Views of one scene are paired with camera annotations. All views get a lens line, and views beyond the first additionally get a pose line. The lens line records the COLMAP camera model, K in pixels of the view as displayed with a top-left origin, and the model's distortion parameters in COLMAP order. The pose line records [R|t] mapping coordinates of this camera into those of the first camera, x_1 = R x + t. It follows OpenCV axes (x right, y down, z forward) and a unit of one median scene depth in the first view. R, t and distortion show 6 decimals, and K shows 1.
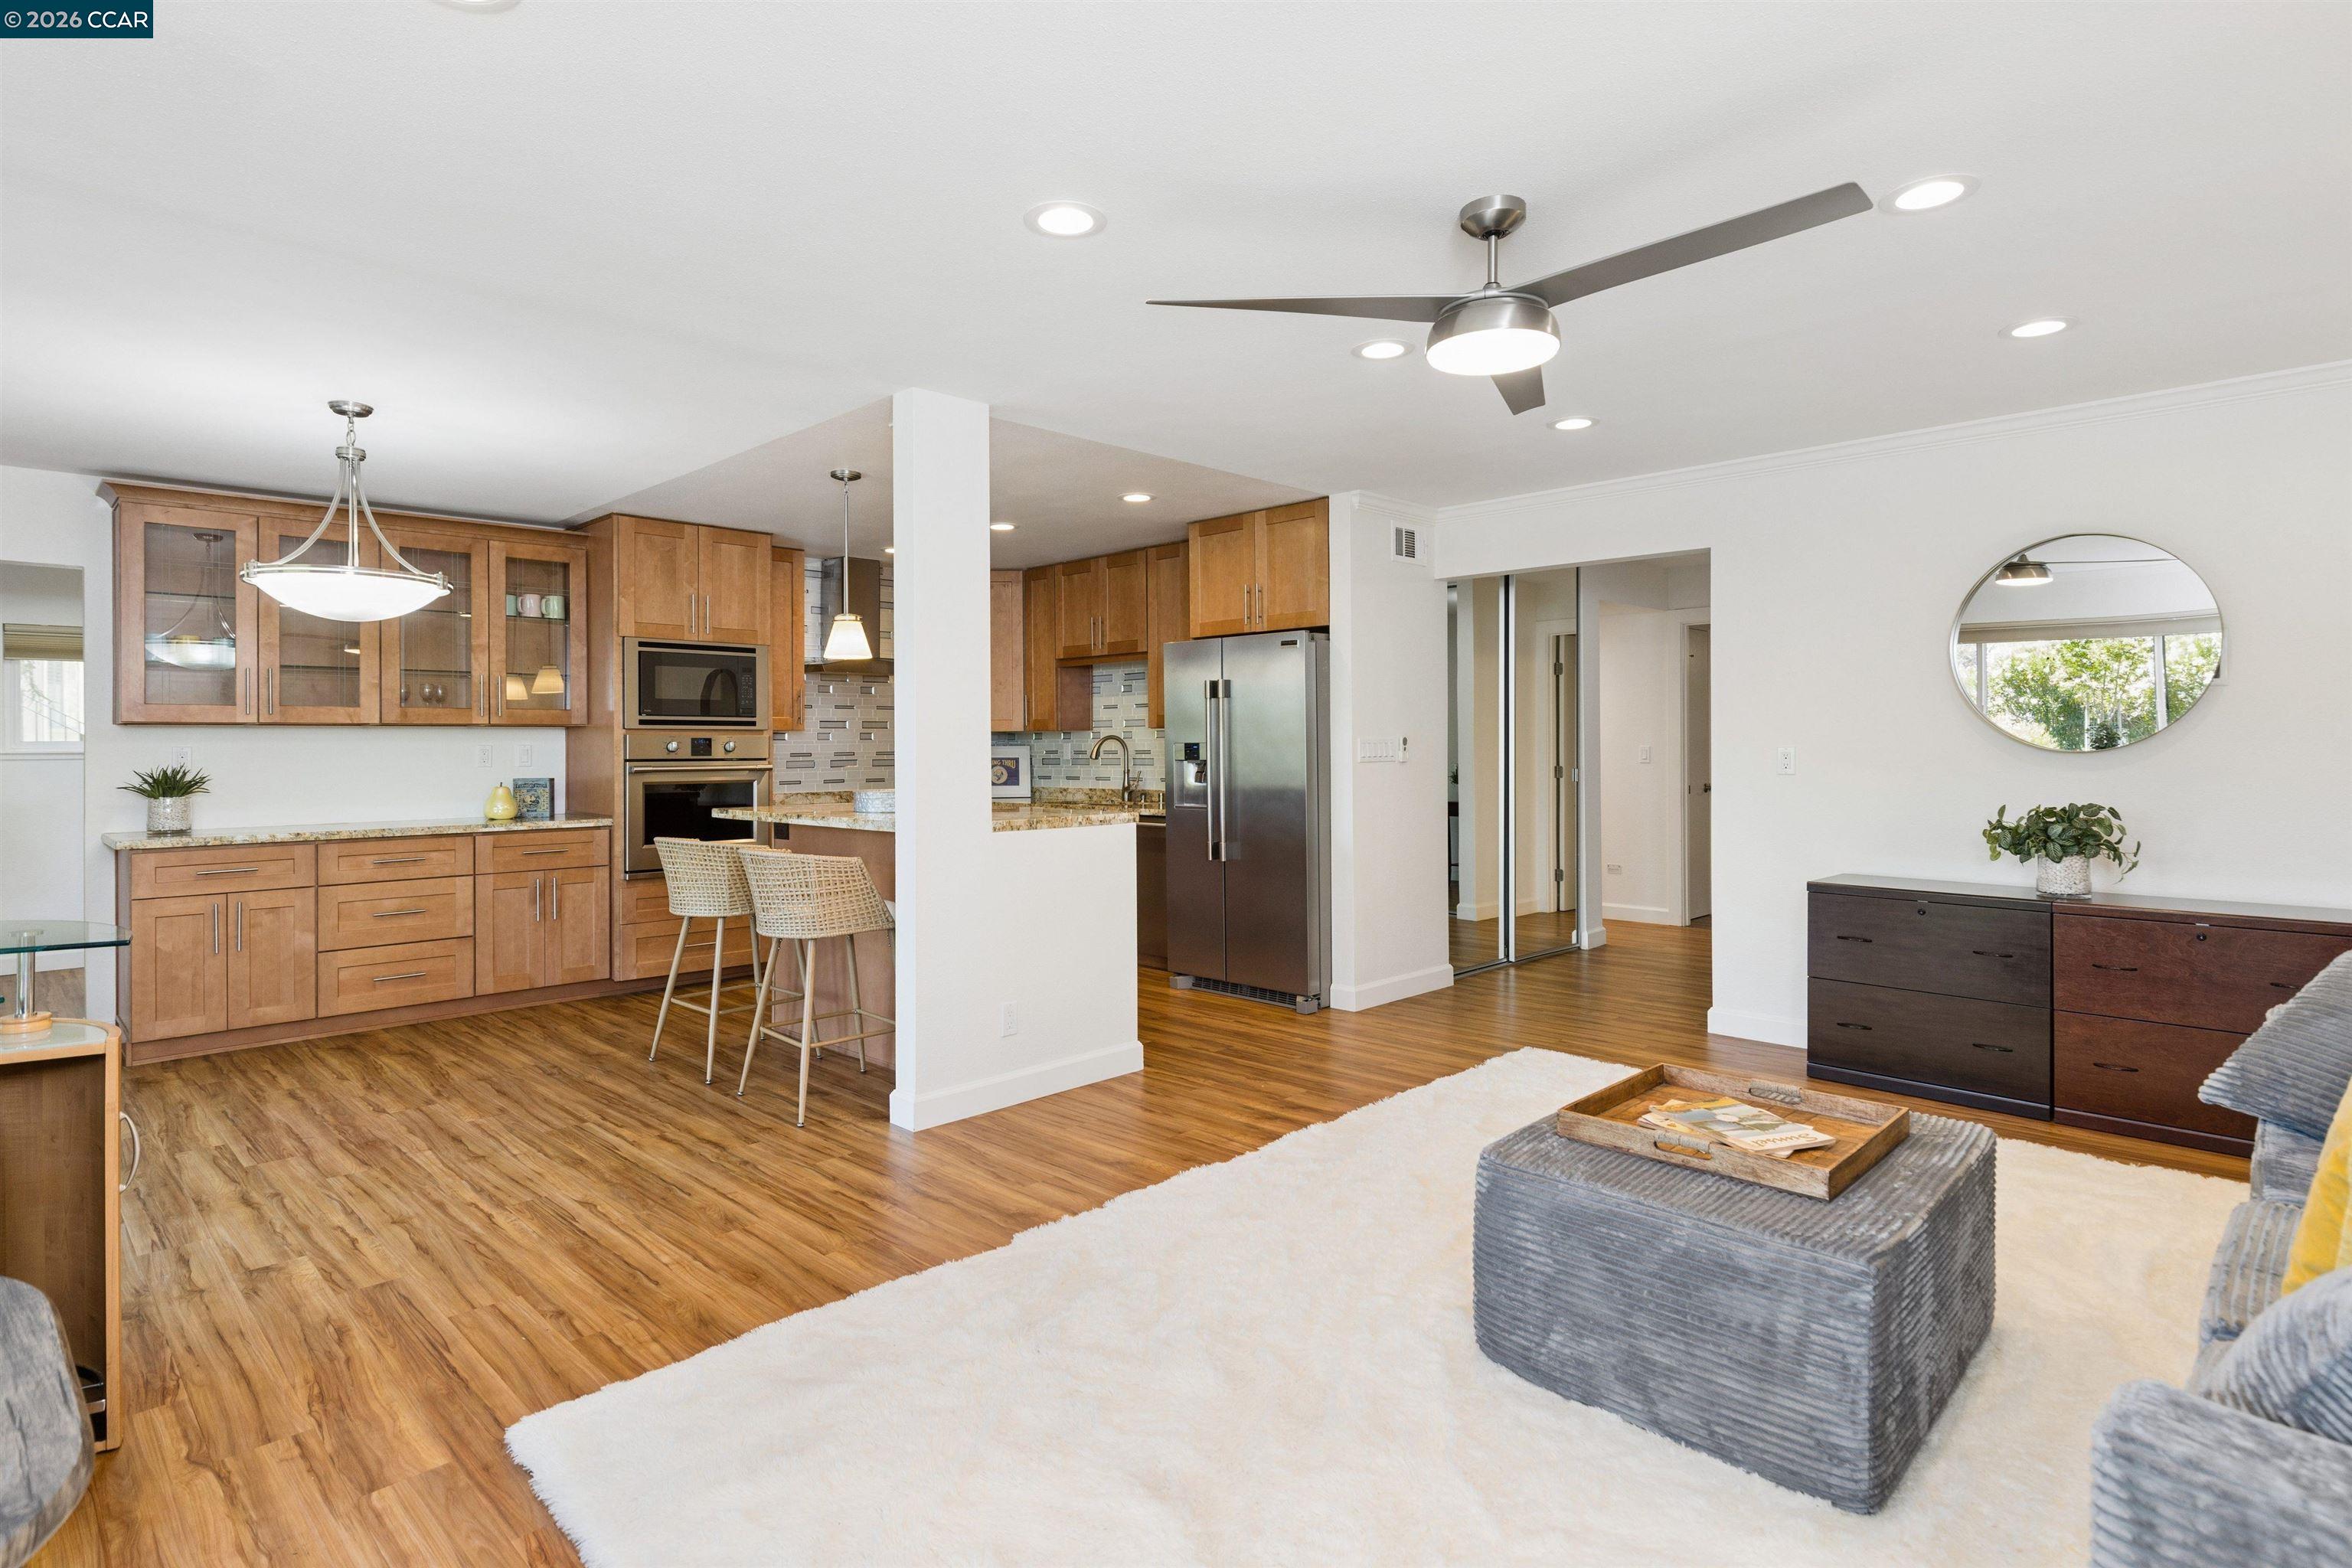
lens RADIAL K [[1182.8, 0, 1139.2], [0, 1182.8, 751.9], [0, 0, 1]] dist [-0.000055, -0.000226]
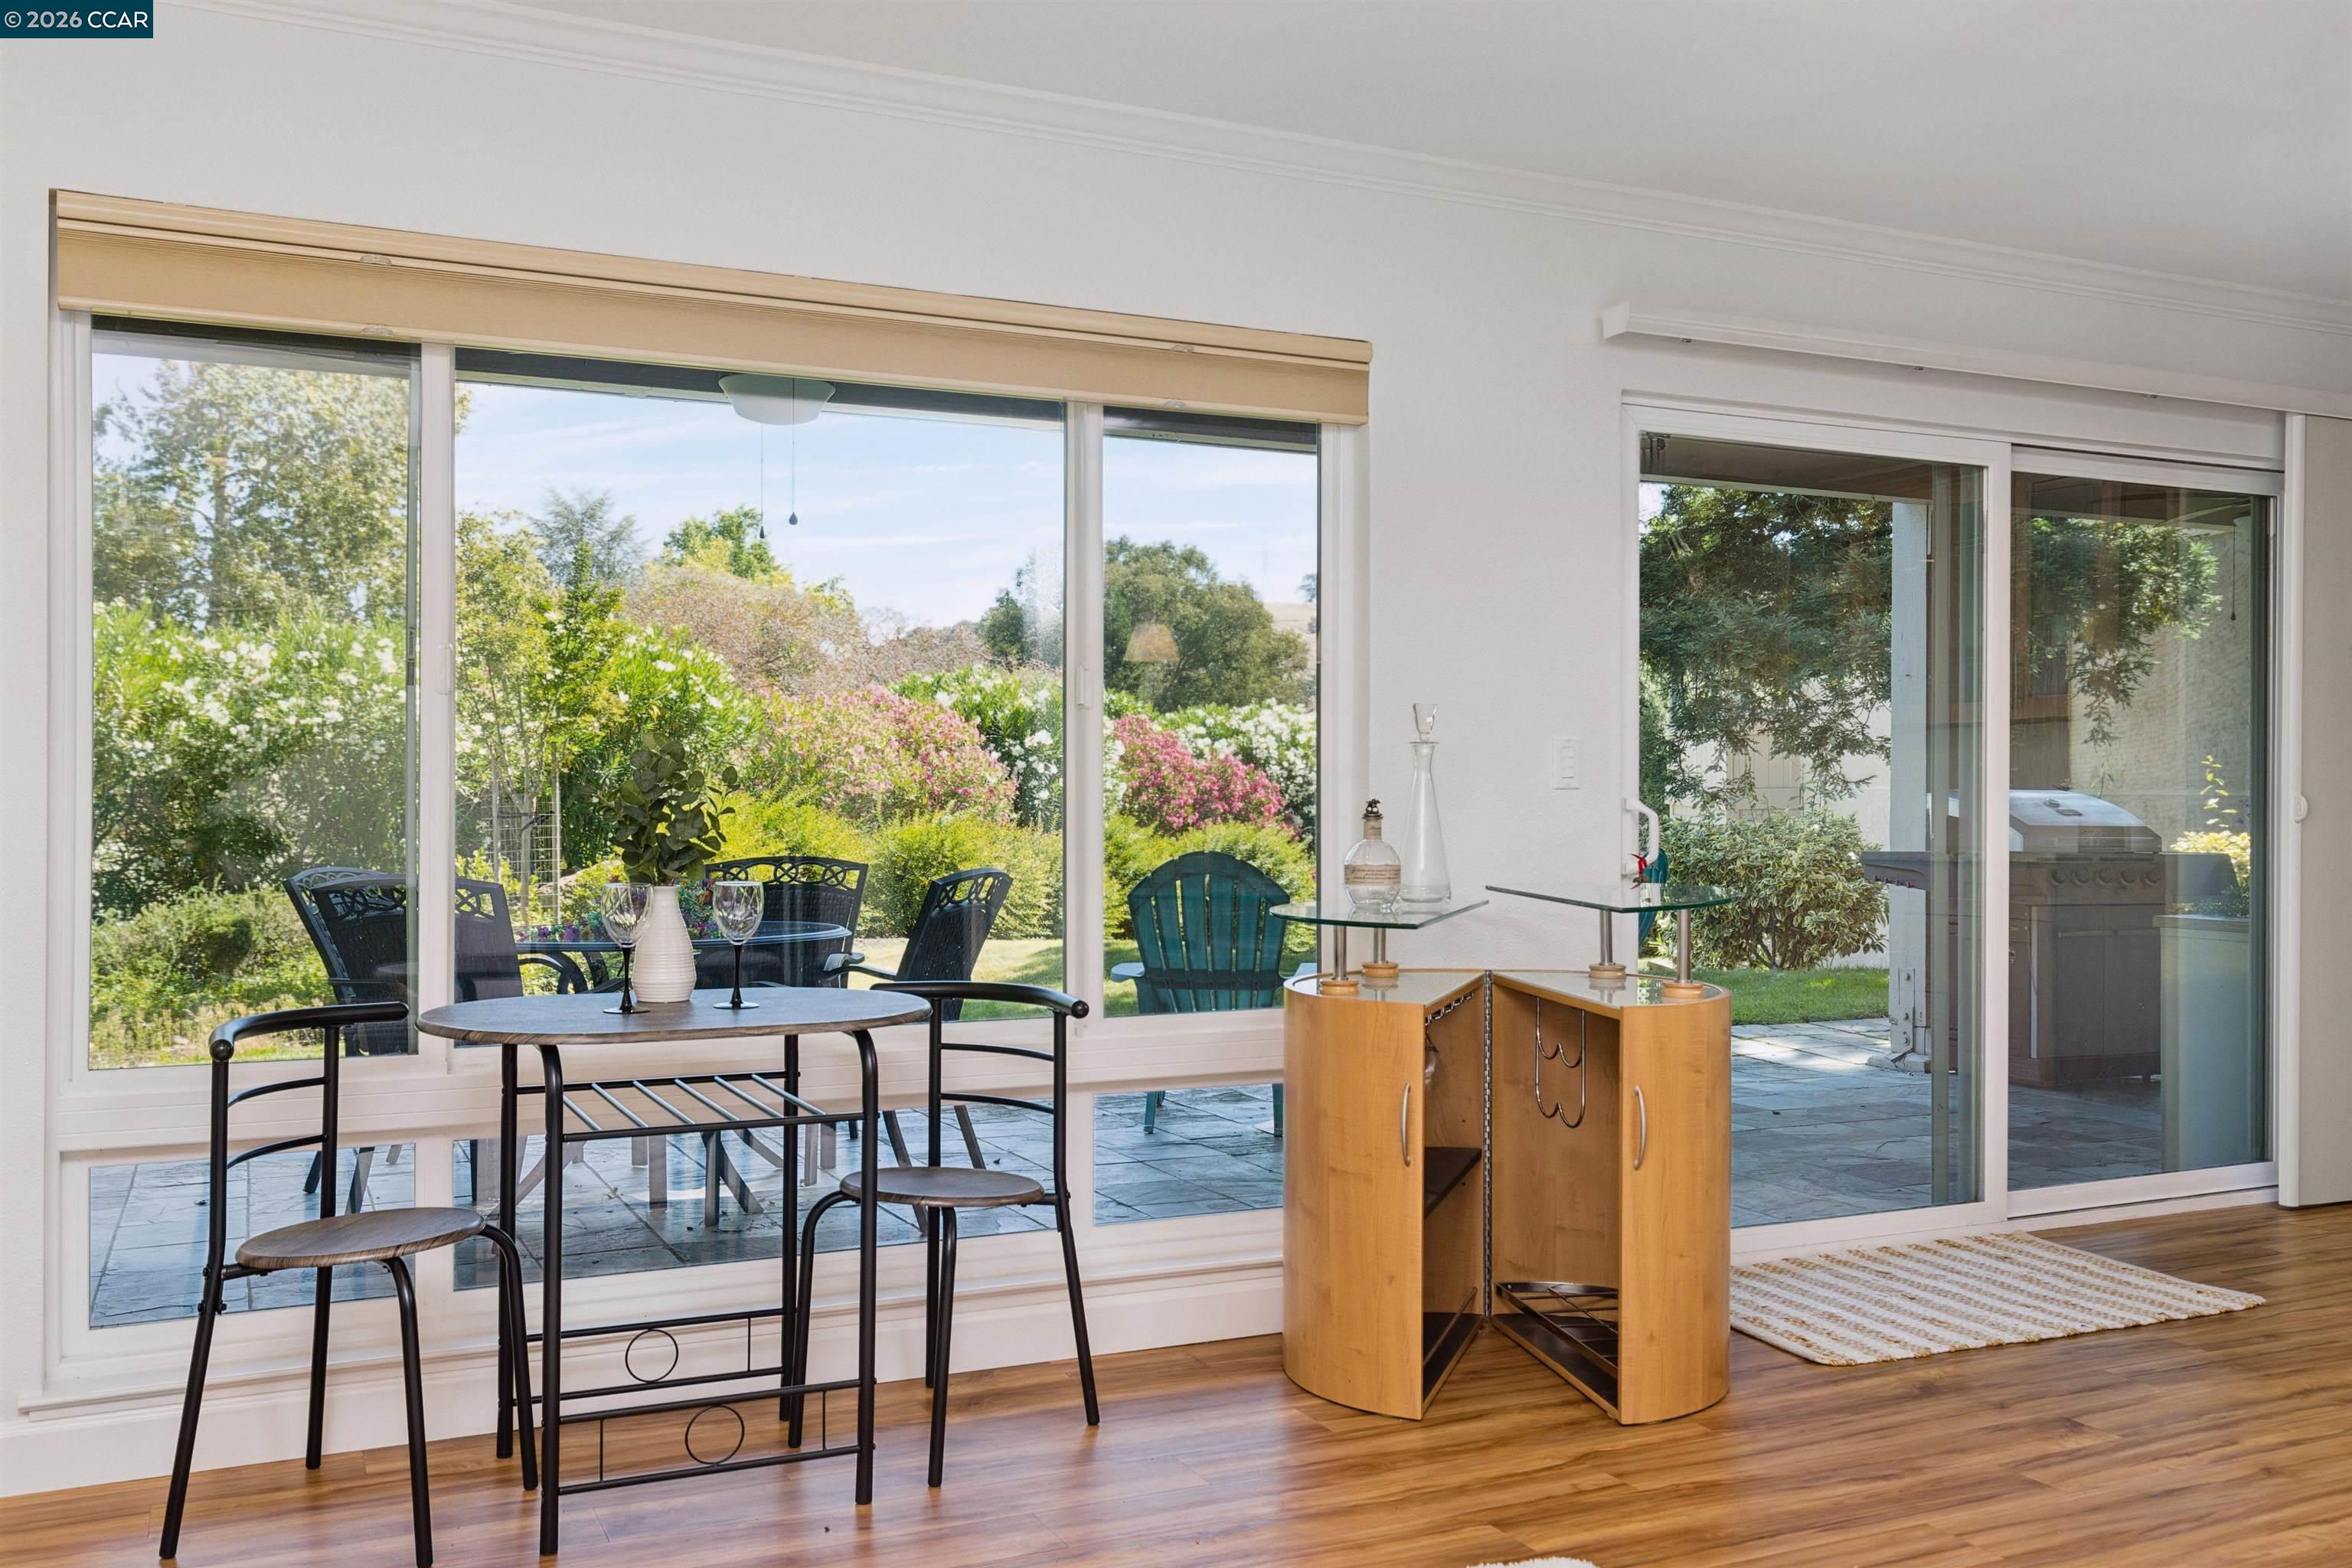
lens RADIAL K [[1988.2, 0, 1186.8], [0, 1988.2, 783.3], [0, 0, 1]] dist [0.008040, -0.002676]
pose [[-0.327423, 0.009035, -0.944835, 0.317697], [-0.007182, 0.999902, 0.012050, 0.016609], [0.944851, 0.010731, -0.327326, 0.469488]]
